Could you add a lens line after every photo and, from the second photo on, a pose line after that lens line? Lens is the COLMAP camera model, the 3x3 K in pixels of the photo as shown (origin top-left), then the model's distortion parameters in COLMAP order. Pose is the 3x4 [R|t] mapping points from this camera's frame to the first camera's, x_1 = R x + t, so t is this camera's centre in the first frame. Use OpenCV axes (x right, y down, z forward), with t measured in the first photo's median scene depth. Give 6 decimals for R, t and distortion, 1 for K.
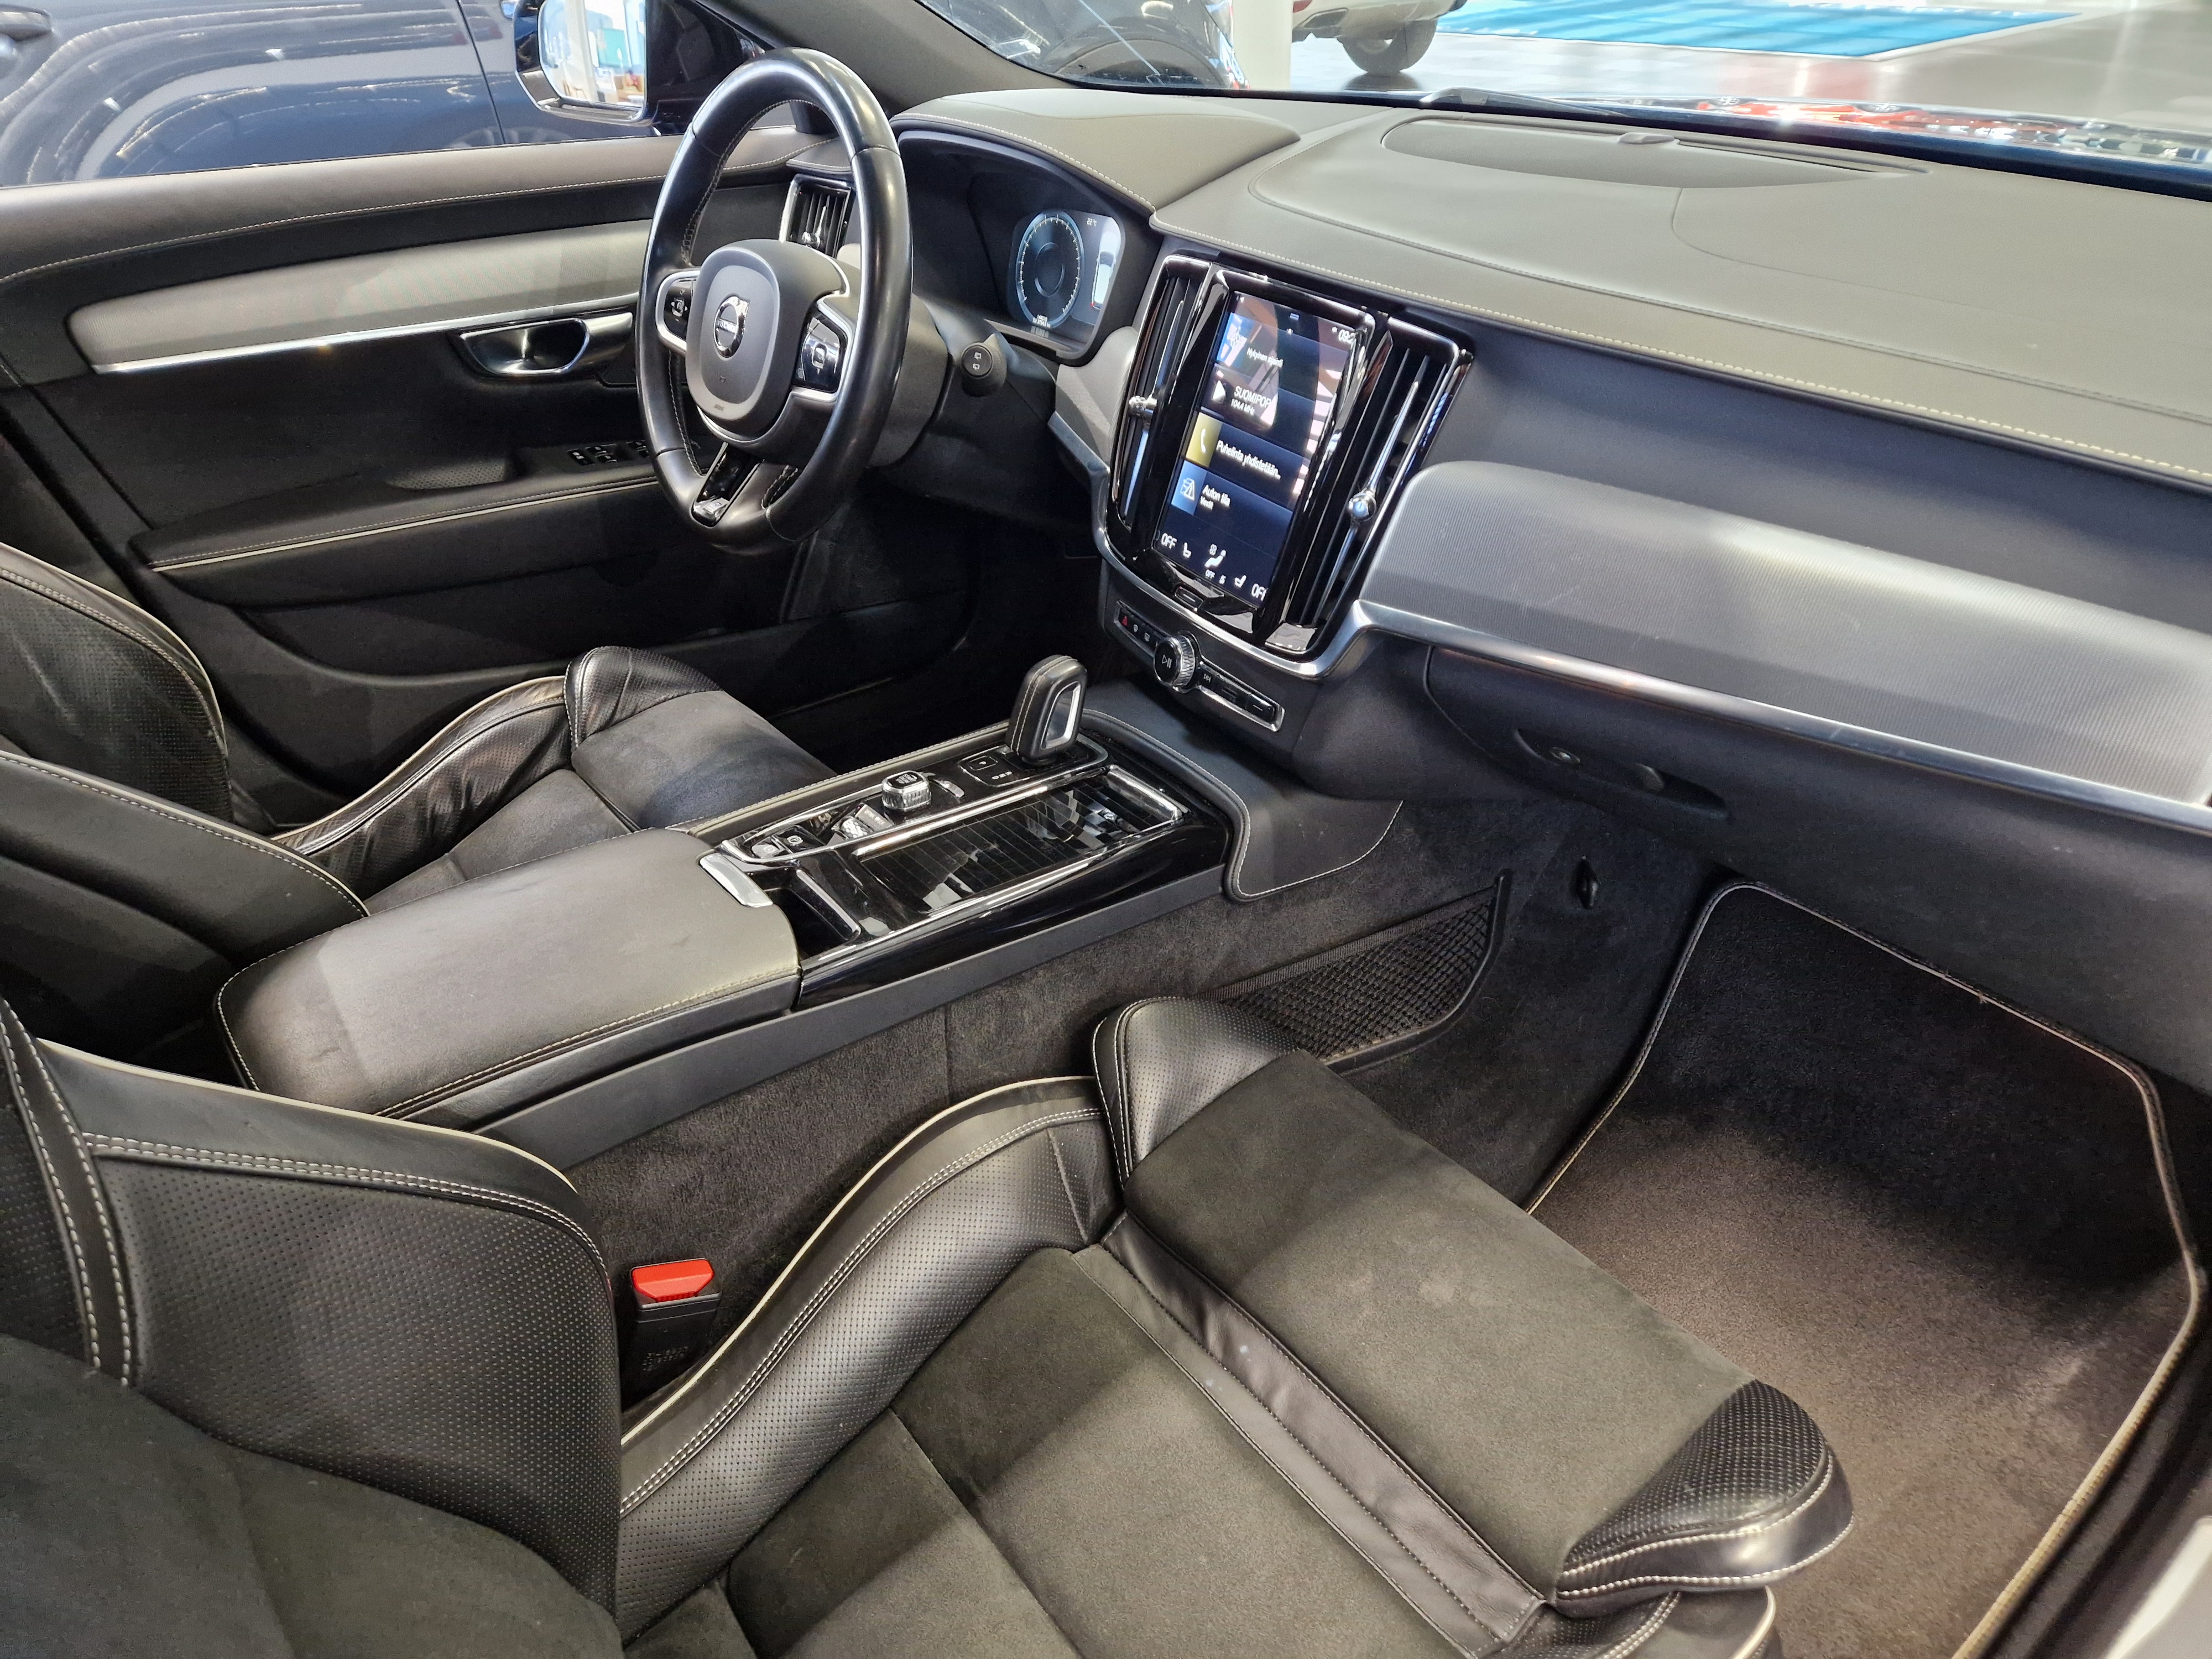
lens RADIAL K [[1493.3, 0, 1124.6], [0, 1493.3, 832.8], [0, 0, 1]] dist [0.135010, -0.120701]
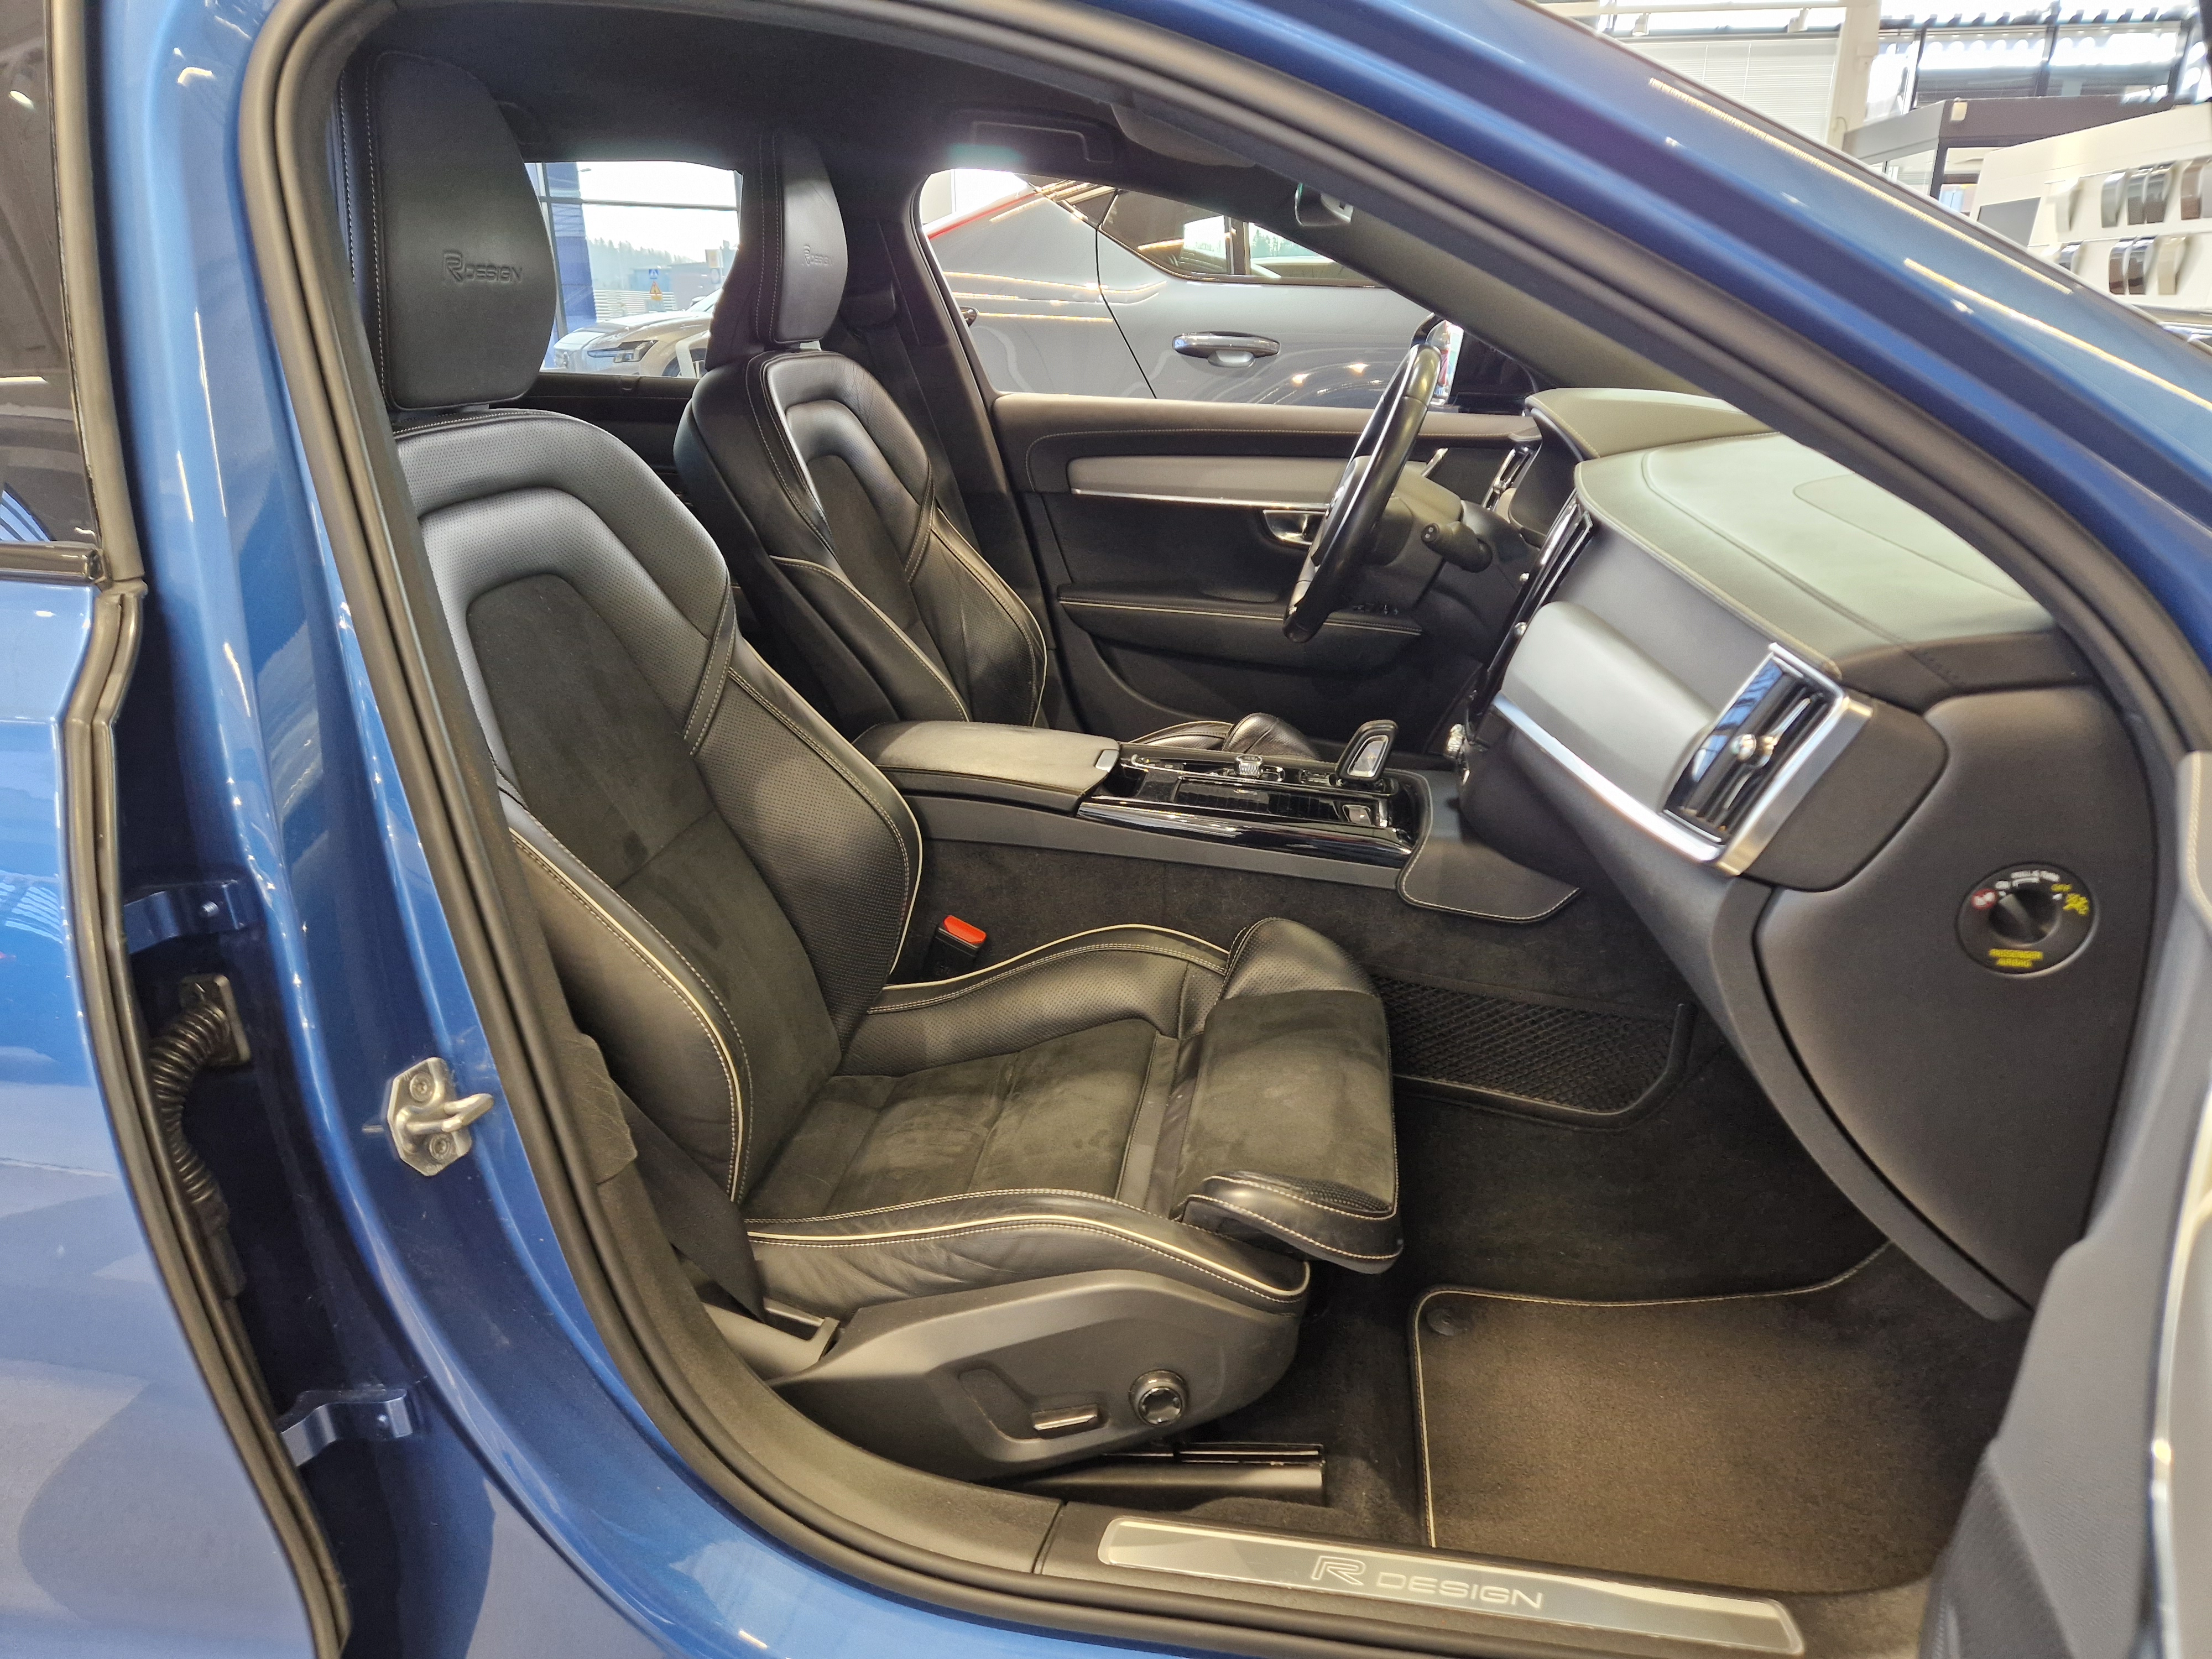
lens RADIAL K [[1493.3, 0, 1124.6], [0, 1493.3, 832.8], [0, 0, 1]] dist [0.135010, -0.120701]
pose [[0.695174, 0.271522, -0.665589, 0.646937], [-0.409948, 0.910338, -0.056805, 0.139614], [0.590487, 0.312346, 0.744154, -0.154764]]
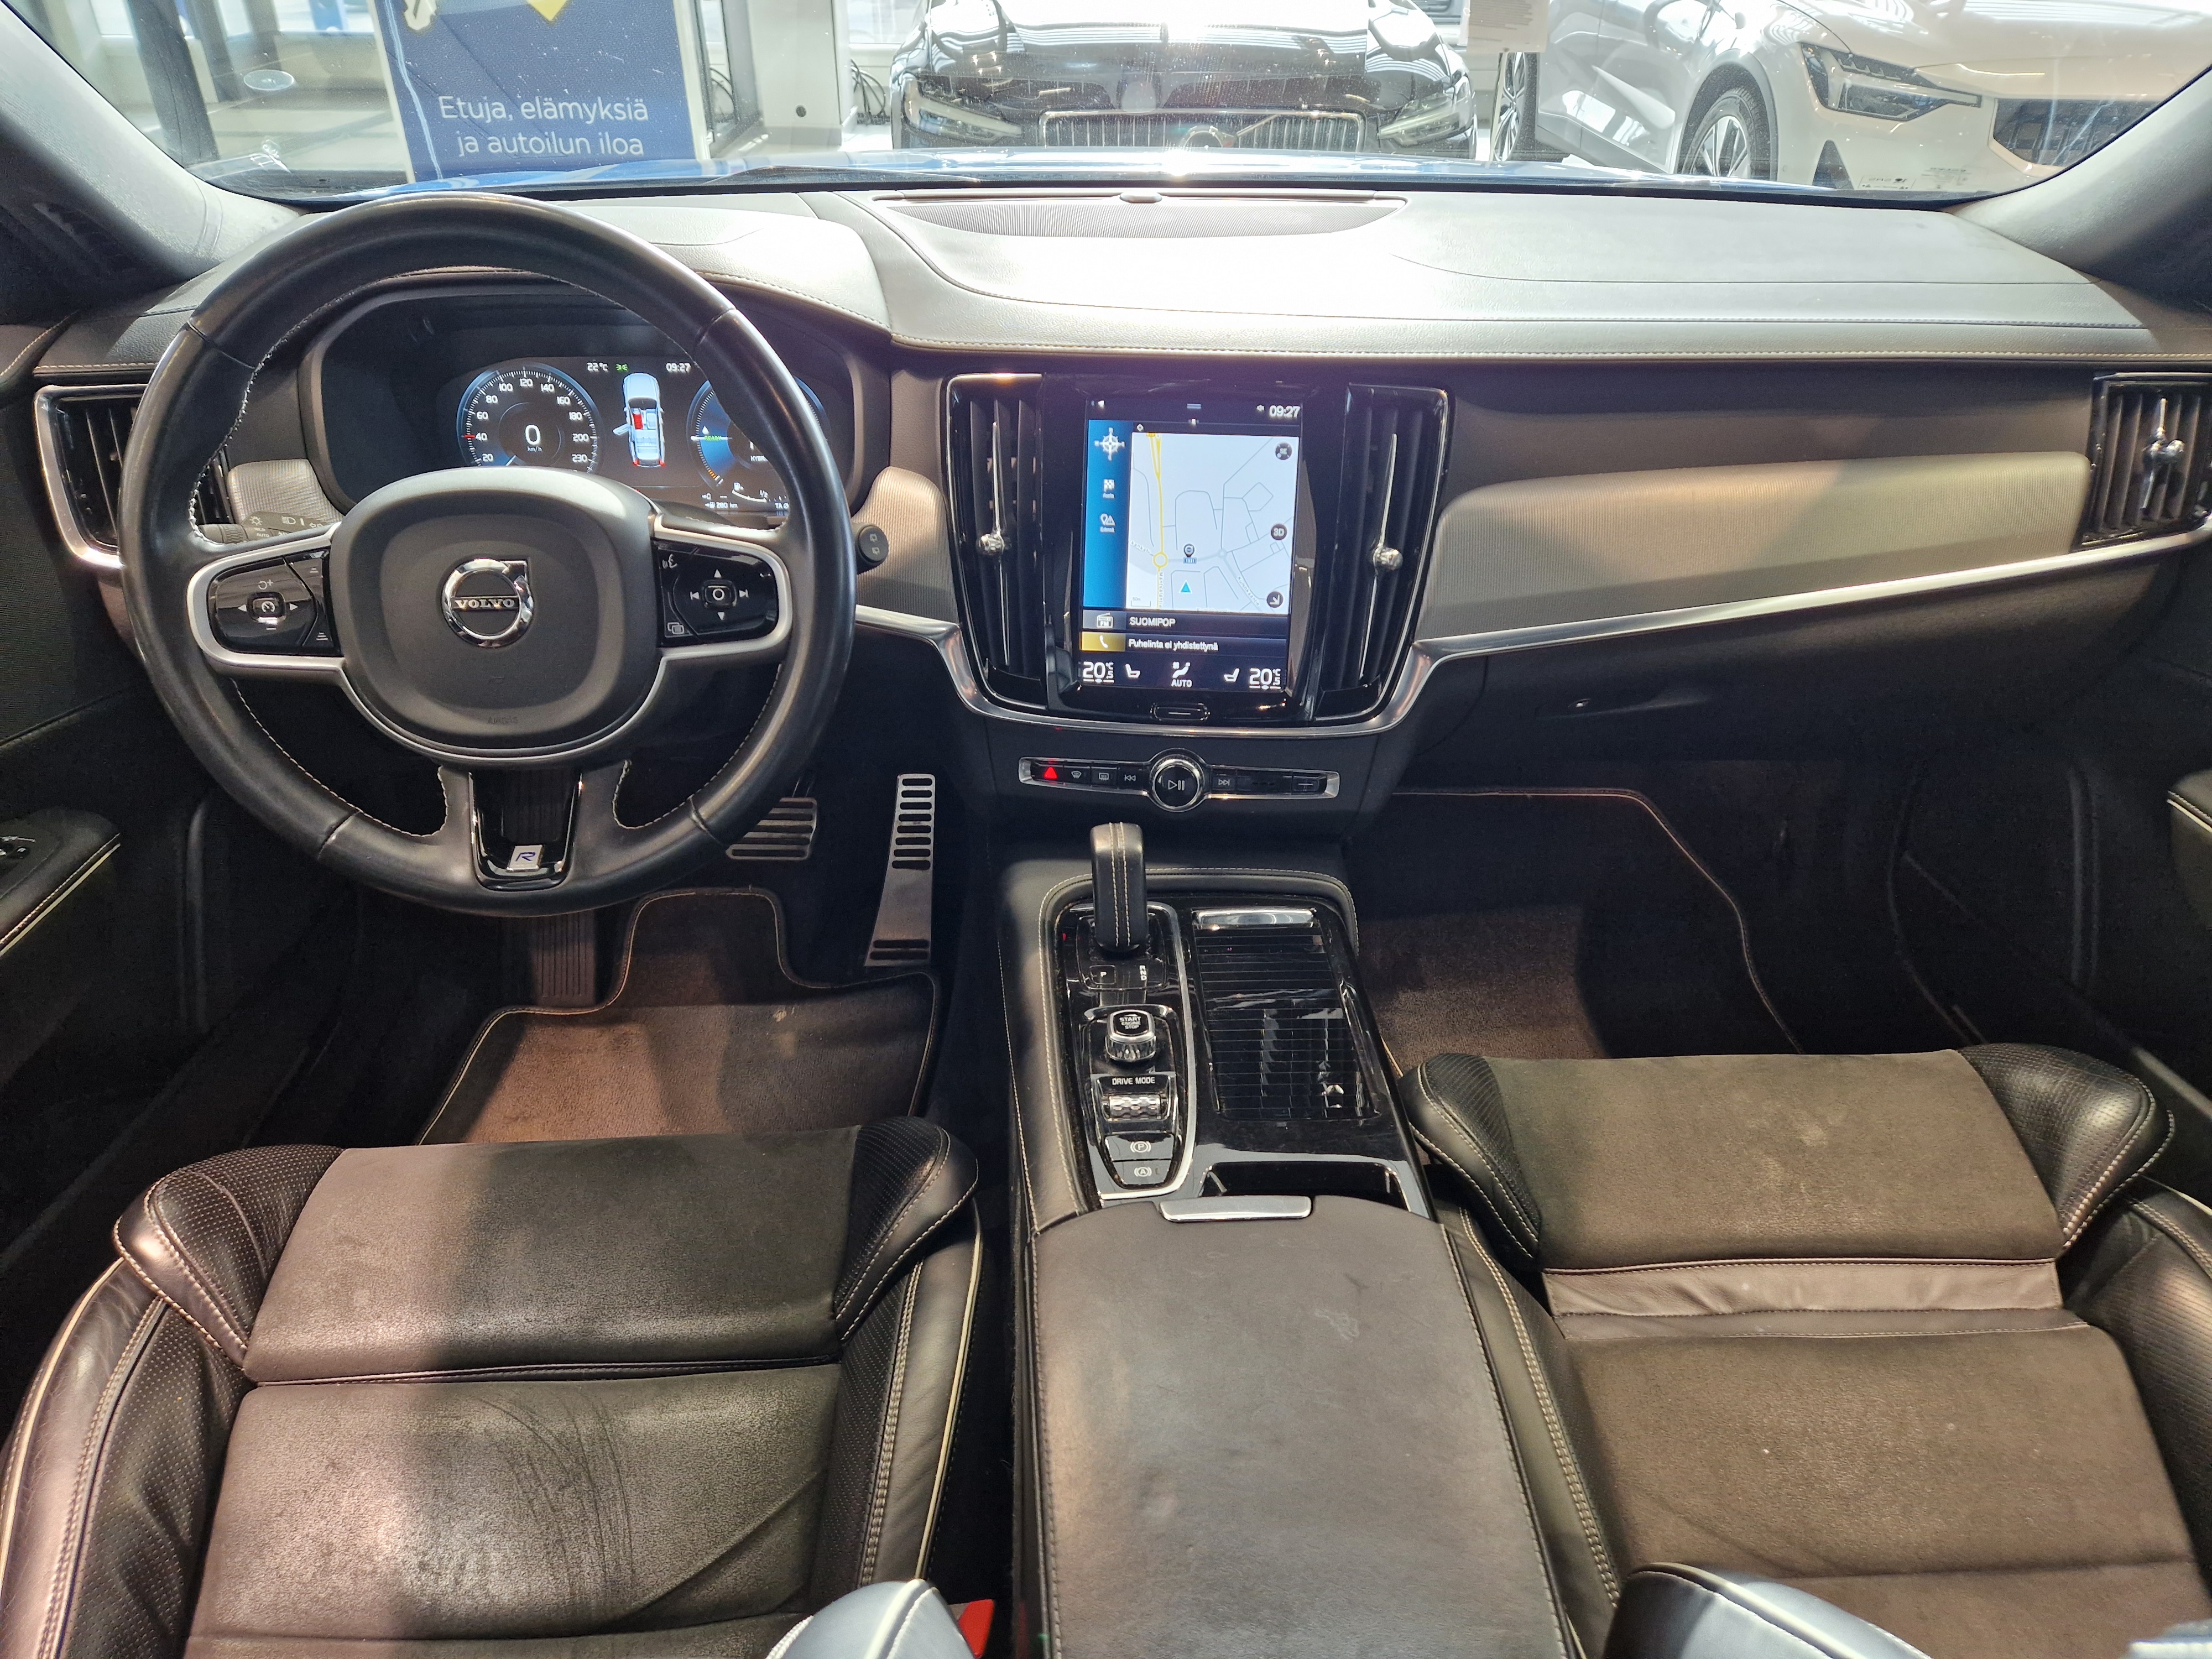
lens RADIAL K [[1493.3, 0, 1124.6], [0, 1493.3, 832.8], [0, 0, 1]] dist [0.135010, -0.120701]
pose [[0.577658, -0.403989, 0.709298, -0.562932], [0.410390, 0.894871, 0.175459, -0.225127], [-0.705614, 0.189734, 0.682723, 0.331871]]
